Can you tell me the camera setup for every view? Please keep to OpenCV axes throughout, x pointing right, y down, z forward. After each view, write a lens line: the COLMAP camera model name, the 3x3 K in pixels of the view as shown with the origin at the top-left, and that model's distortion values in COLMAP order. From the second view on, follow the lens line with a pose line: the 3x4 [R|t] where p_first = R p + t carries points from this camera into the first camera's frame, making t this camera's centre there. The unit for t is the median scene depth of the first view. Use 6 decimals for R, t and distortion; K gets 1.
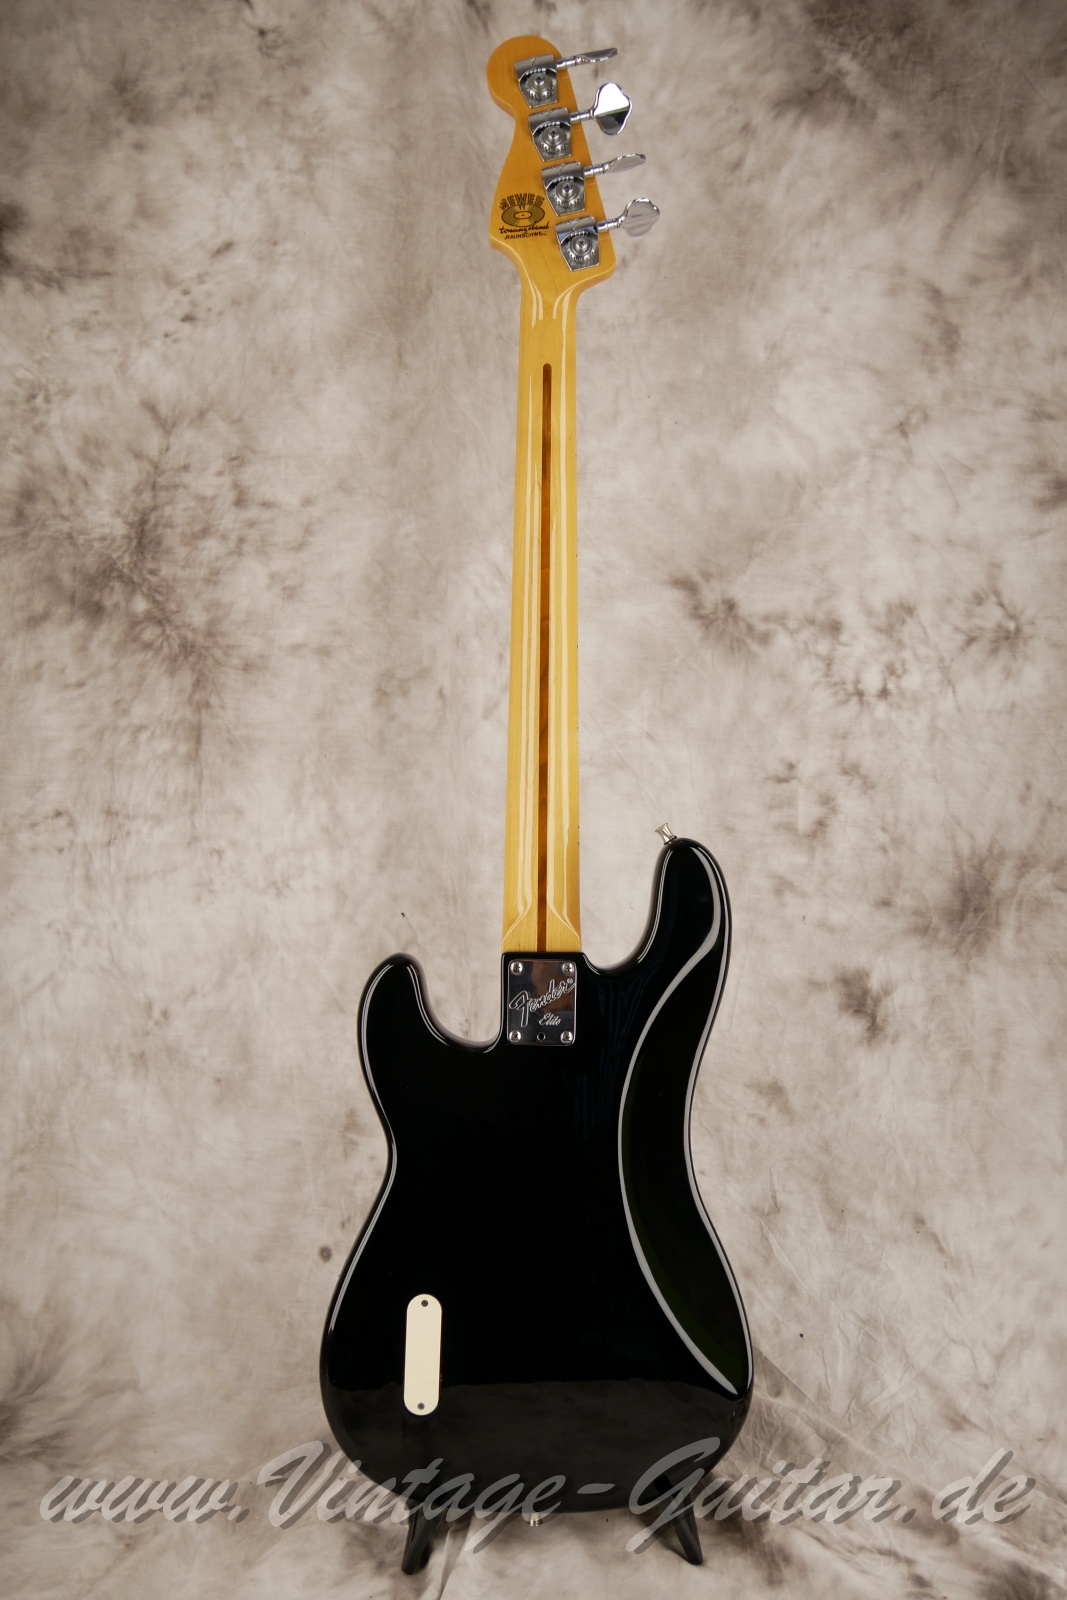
lens RADIAL K [[1340.2, 0, 523.0], [0, 1340.2, 797.4], [0, 0, 1]] dist [-0.069168, 0.026398]
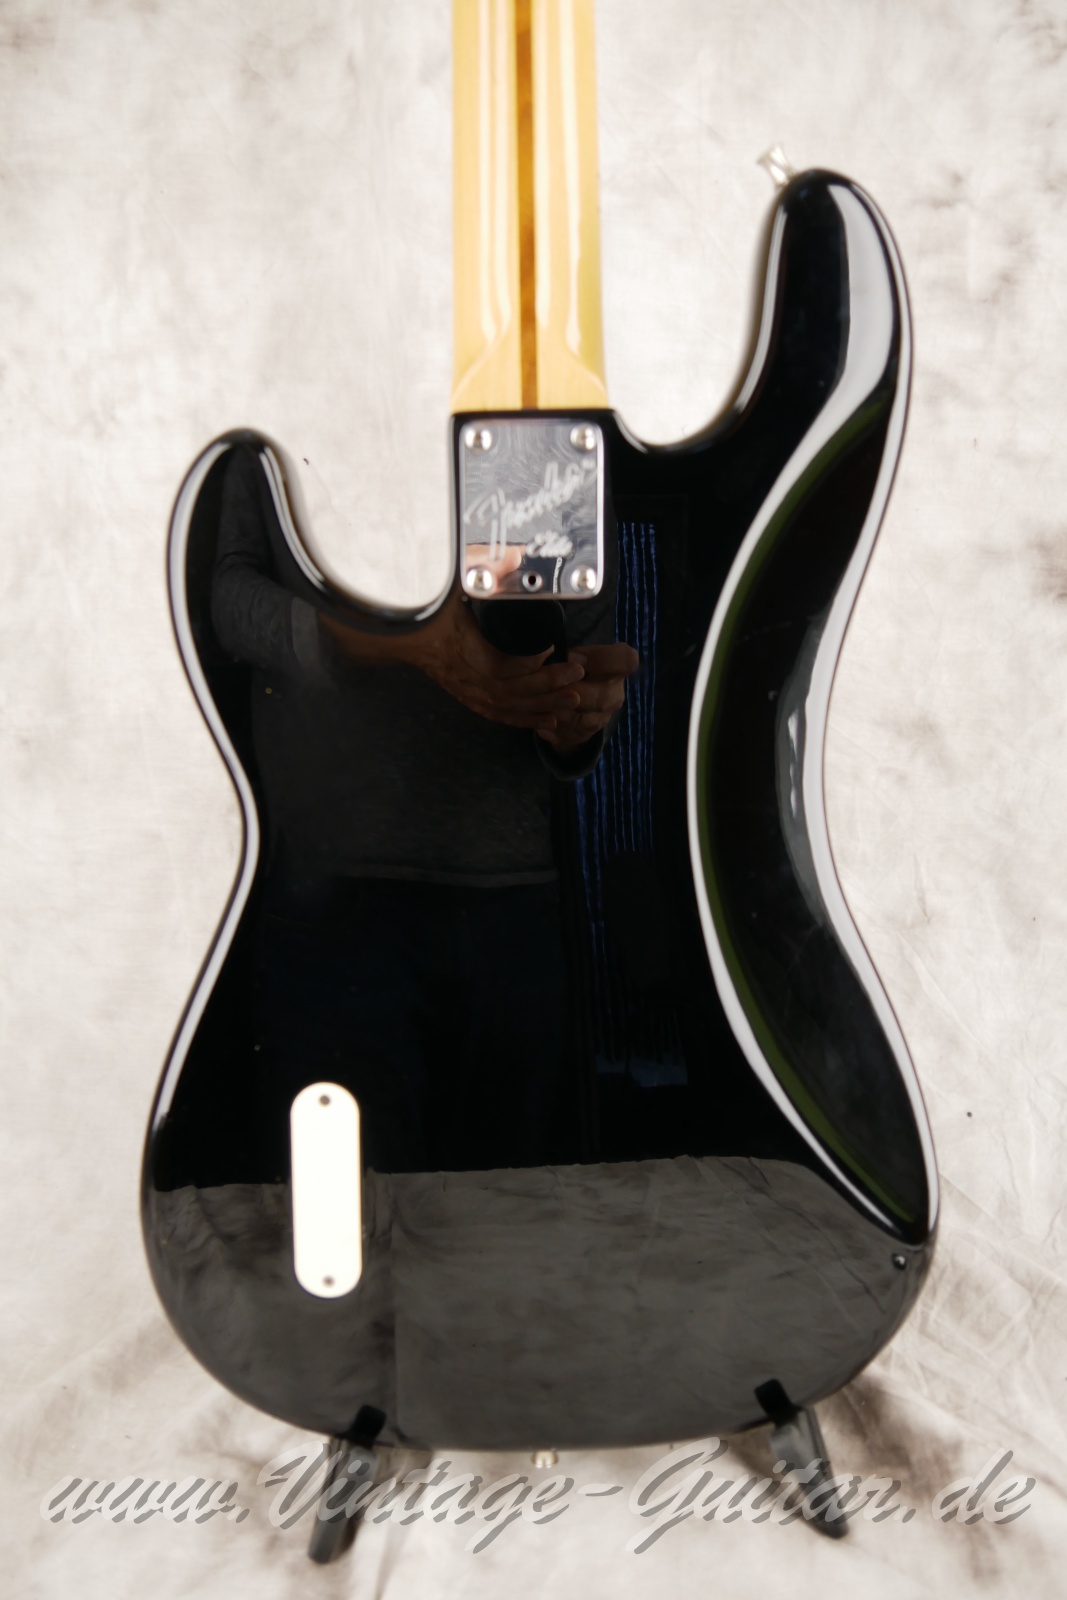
lens RADIAL K [[1493.0, 0, 513.0], [0, 1493.0, 768.6], [0, 0, 1]] dist [-0.026195, 0.000000]
pose [[0.999572, -0.027278, -0.010586, 0.007158], [0.028762, 0.982499, 0.184036, 0.102735], [0.005381, -0.184261, 0.982863, 0.312490]]
